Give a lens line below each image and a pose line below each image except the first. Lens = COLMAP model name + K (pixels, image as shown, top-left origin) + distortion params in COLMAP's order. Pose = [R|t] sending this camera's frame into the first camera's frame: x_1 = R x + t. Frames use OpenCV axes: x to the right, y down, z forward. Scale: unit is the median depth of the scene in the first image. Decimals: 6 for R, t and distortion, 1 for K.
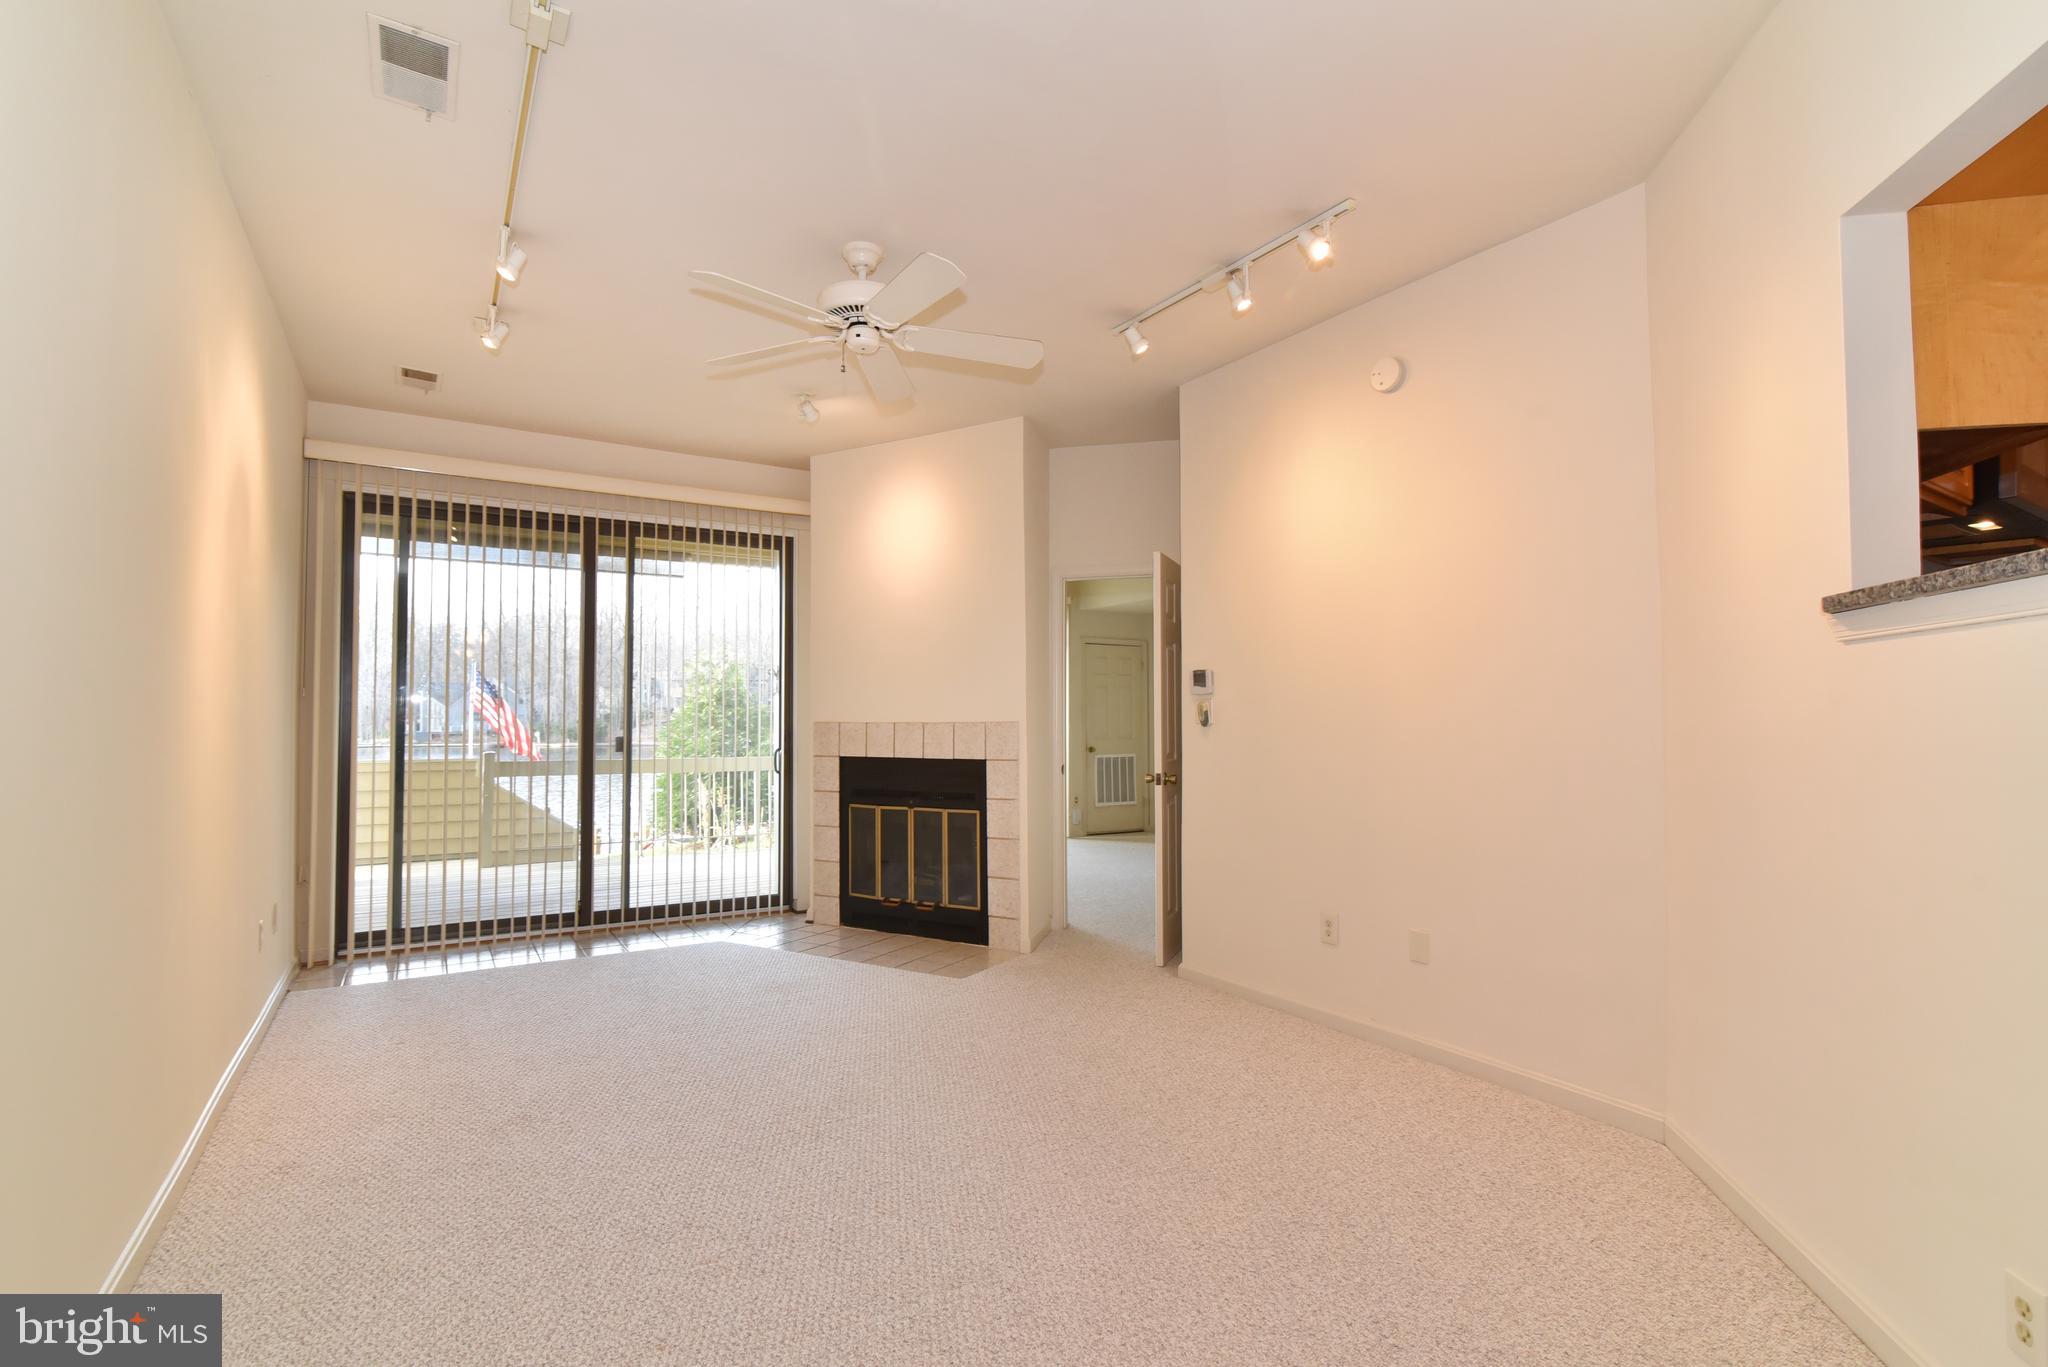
lens RADIAL K [[946.7, 0, 1024.0], [0, 946.7, 683.5], [0, 0, 1]] dist [0.000607, 0.000112]
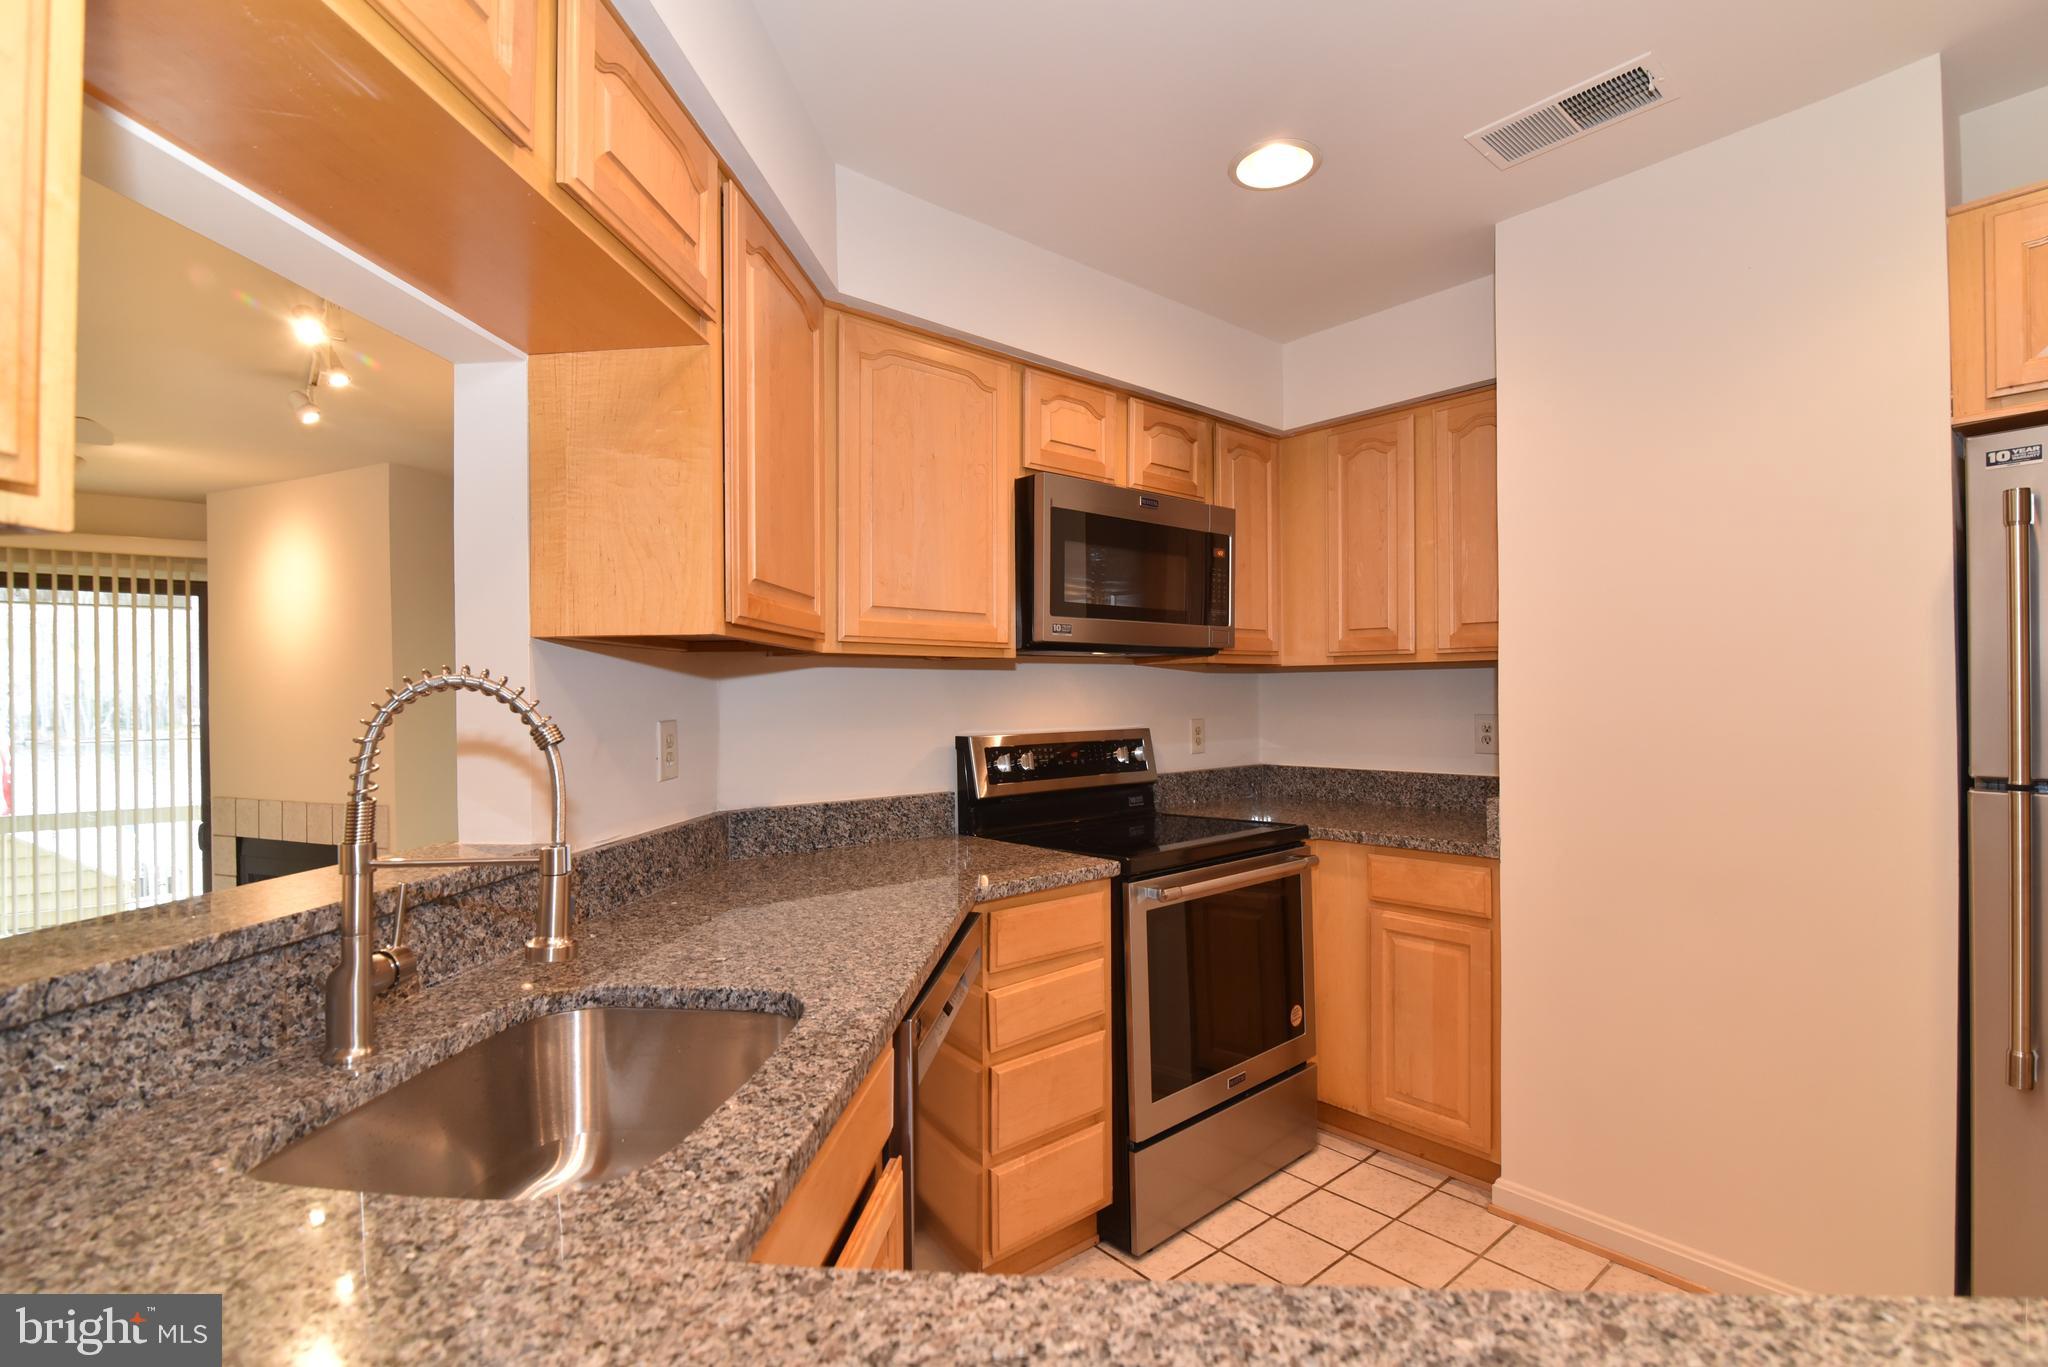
lens RADIAL K [[939.5, 0, 1022.0], [0, 939.5, 689.6], [0, 0, 1]] dist [-0.015835, -0.000224]
pose [[0.991305, -0.007888, 0.131349, 0.431638], [0.004481, 0.999646, 0.026213, -0.081527], [-0.131509, -0.025396, 0.990990, 0.060482]]
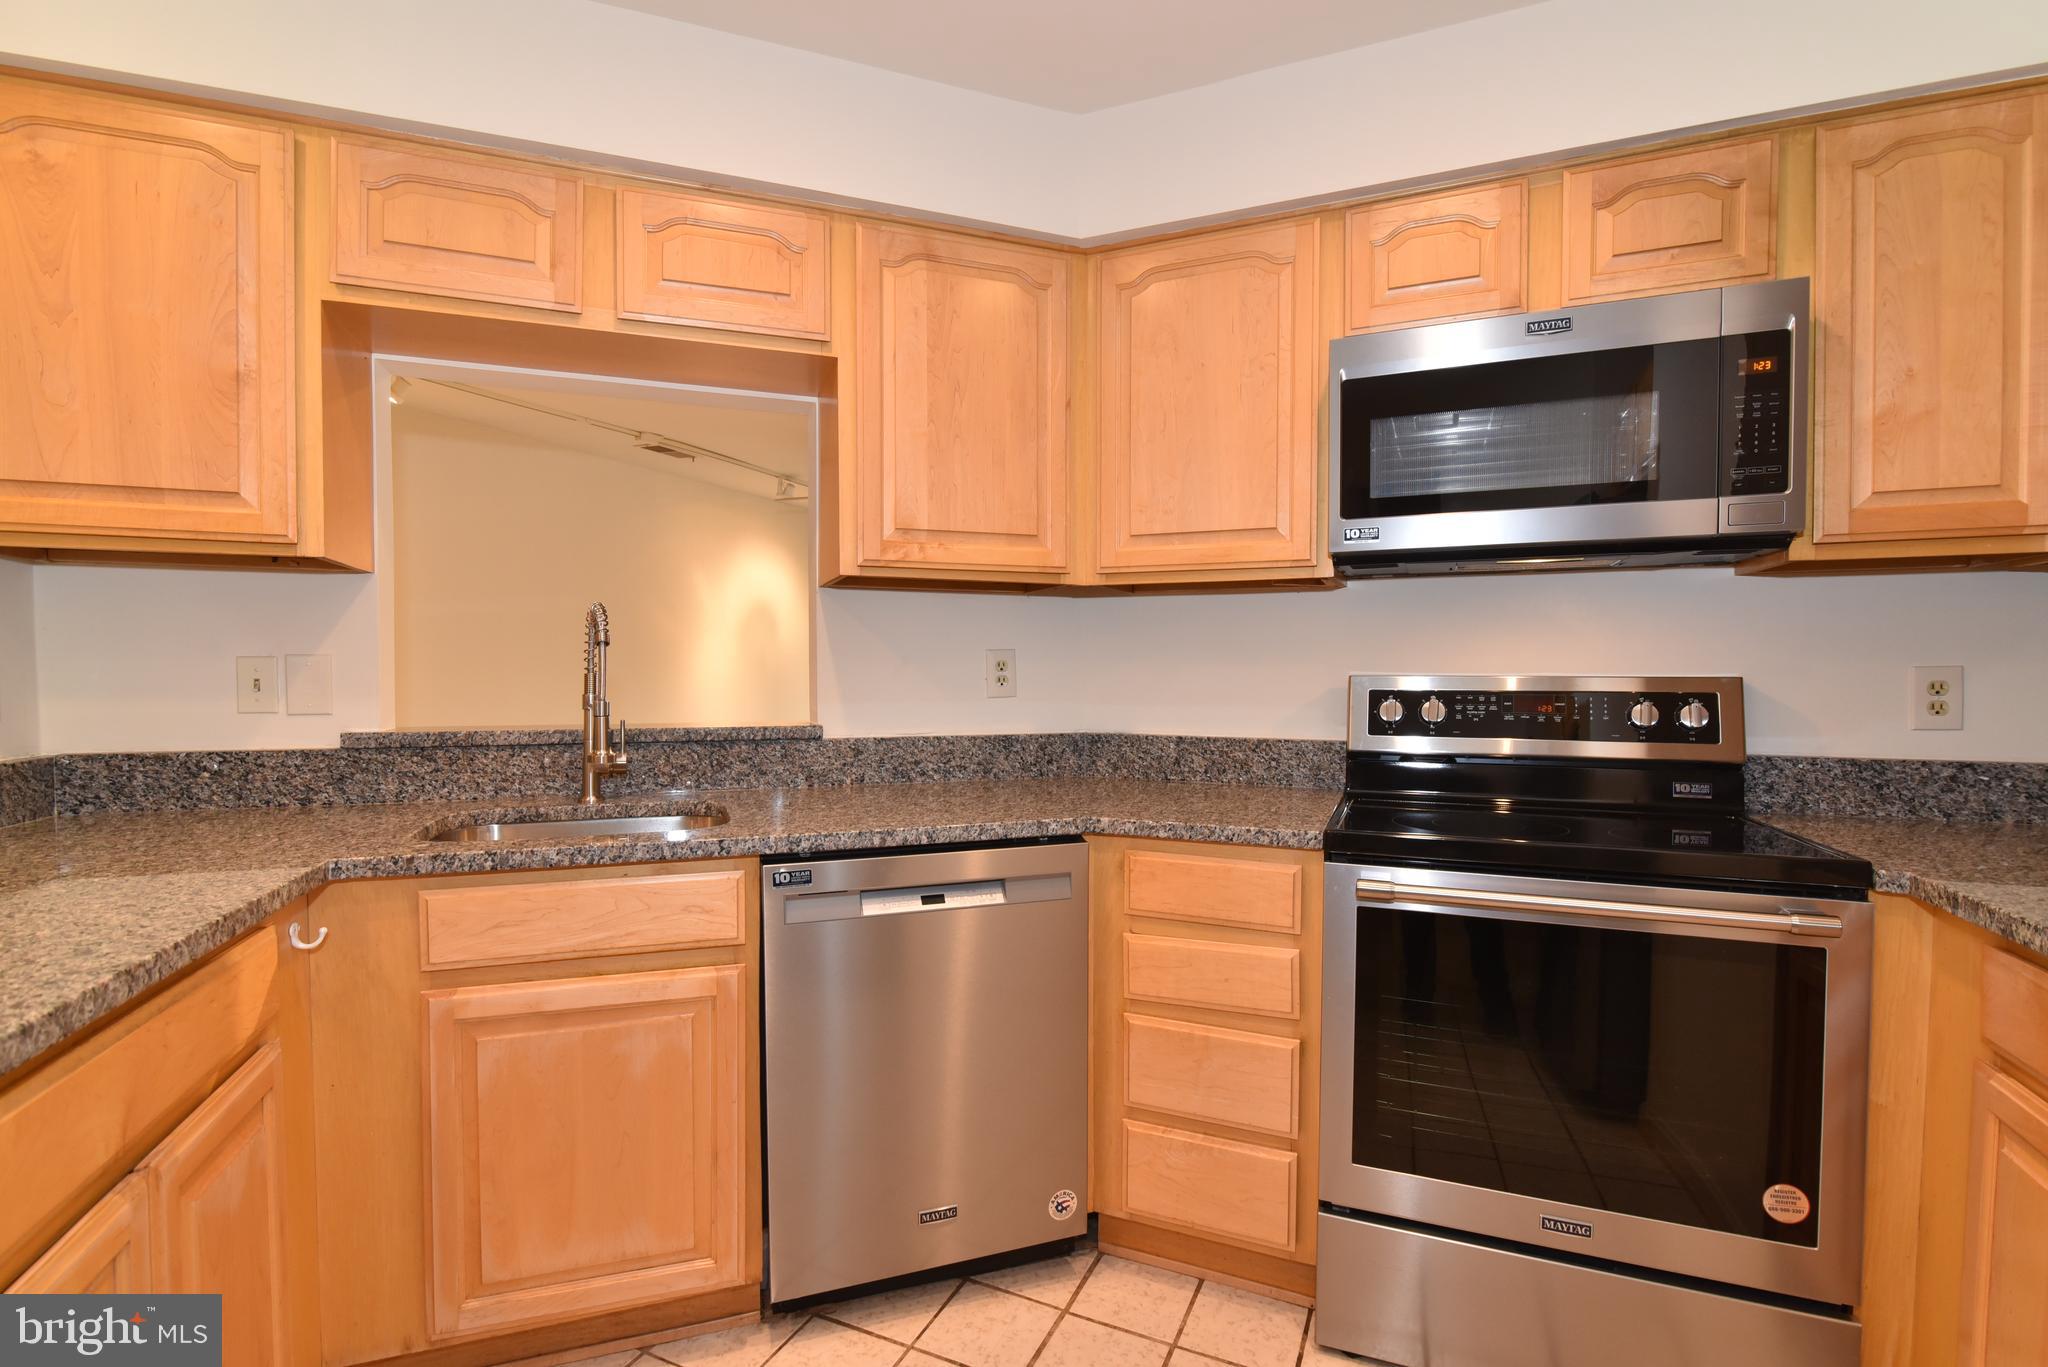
lens RADIAL K [[939.5, 0, 1022.0], [0, 939.5, 689.6], [0, 0, 1]] dist [-0.015835, -0.000224]
pose [[0.545802, 0.018802, -0.837703, 0.722107], [0.025507, 0.998912, 0.039039, -0.058766], [0.837526, -0.042675, 0.544728, 0.200799]]
